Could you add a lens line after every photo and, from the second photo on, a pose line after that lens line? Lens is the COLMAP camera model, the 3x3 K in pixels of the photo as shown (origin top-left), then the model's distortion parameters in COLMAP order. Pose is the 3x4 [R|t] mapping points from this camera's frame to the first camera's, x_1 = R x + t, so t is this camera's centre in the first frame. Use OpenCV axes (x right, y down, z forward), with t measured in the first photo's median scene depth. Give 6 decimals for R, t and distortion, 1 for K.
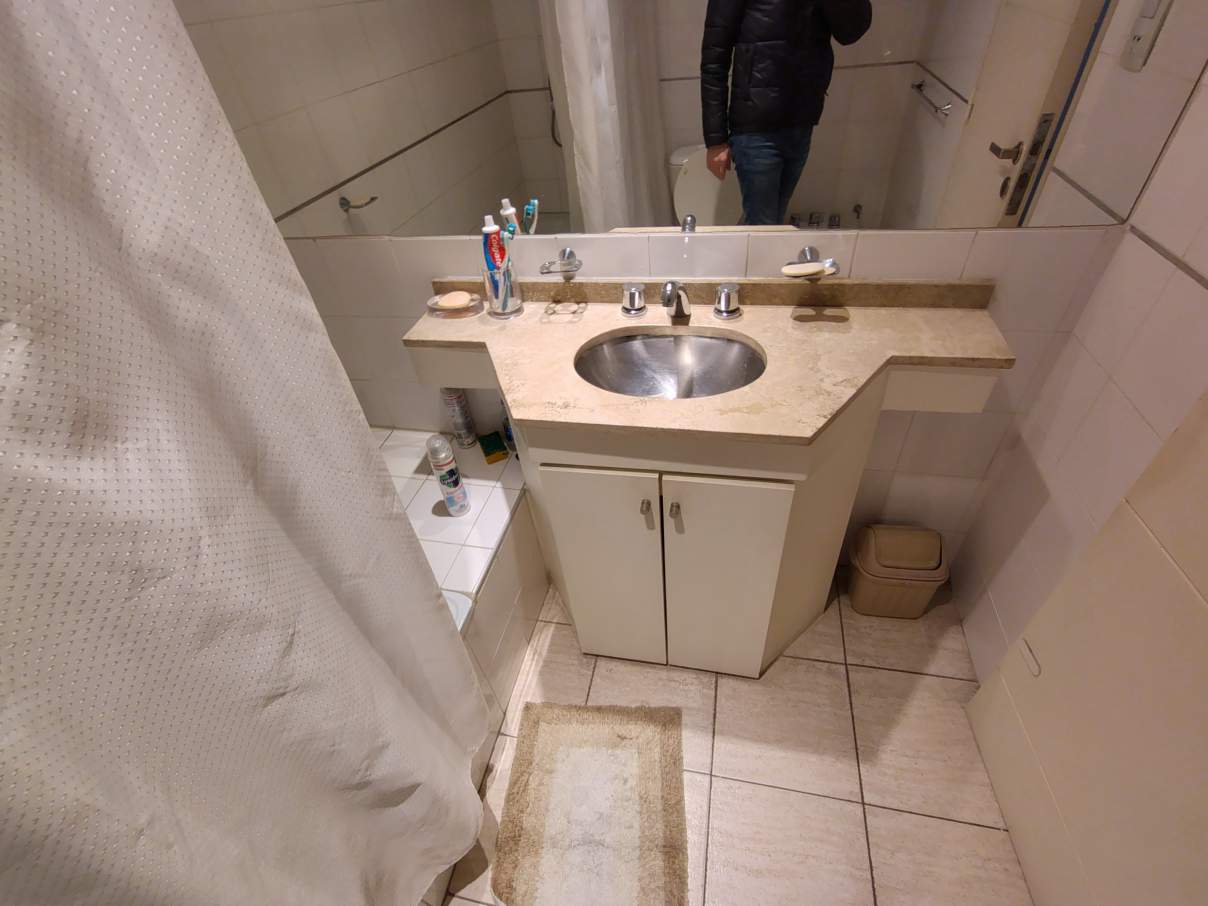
lens RADIAL K [[548.1, 0, 599.4], [0, 548.1, 453.3], [0, 0, 1]] dist [0.001620, 0.000542]
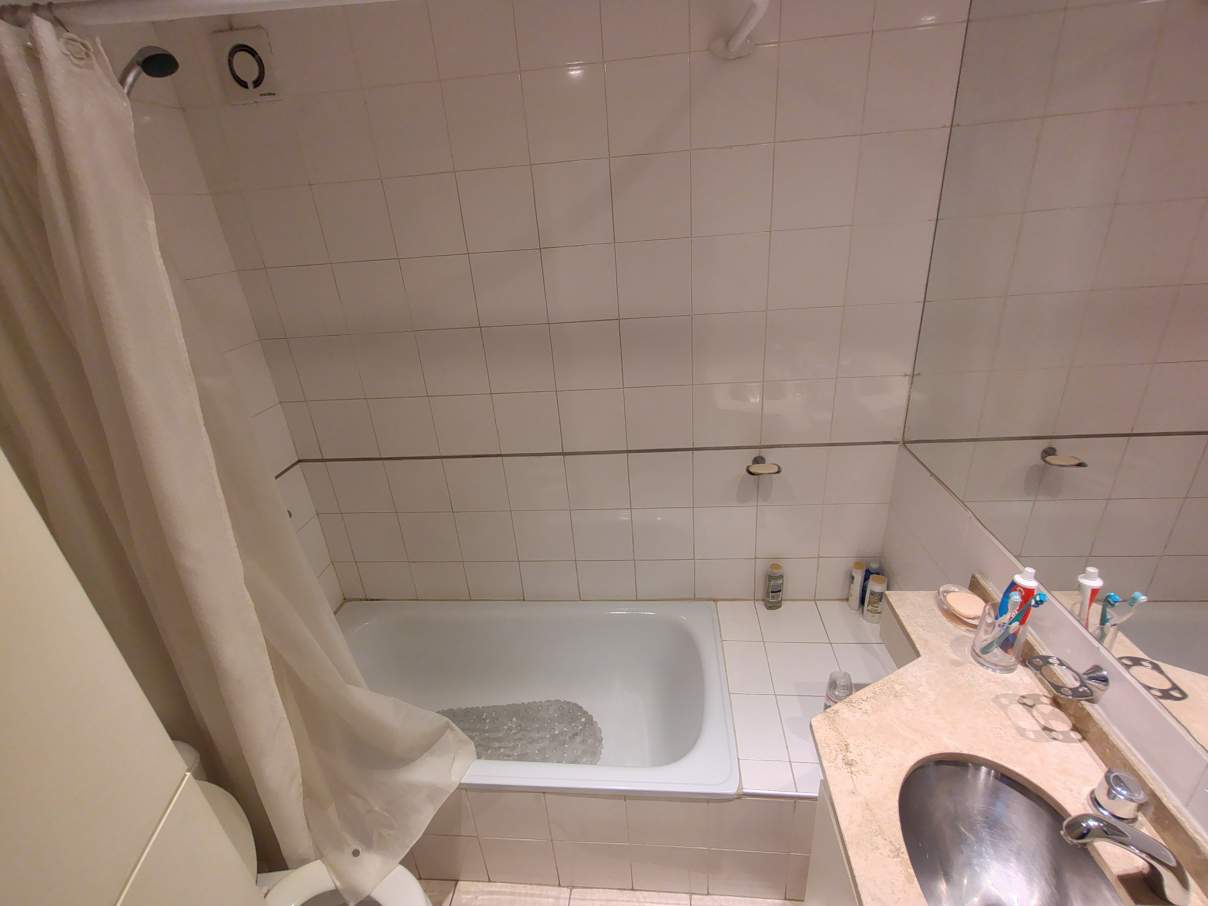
lens RADIAL K [[548.1, 0, 601.6], [0, 548.1, 455.0], [0, 0, 1]] dist [0.001620, 0.000542]
pose [[0.126949, 0.487586, -0.863796, 0.349080], [-0.598154, 0.732316, 0.325461, -0.418749], [0.791262, 0.475366, 0.384618, 0.048841]]
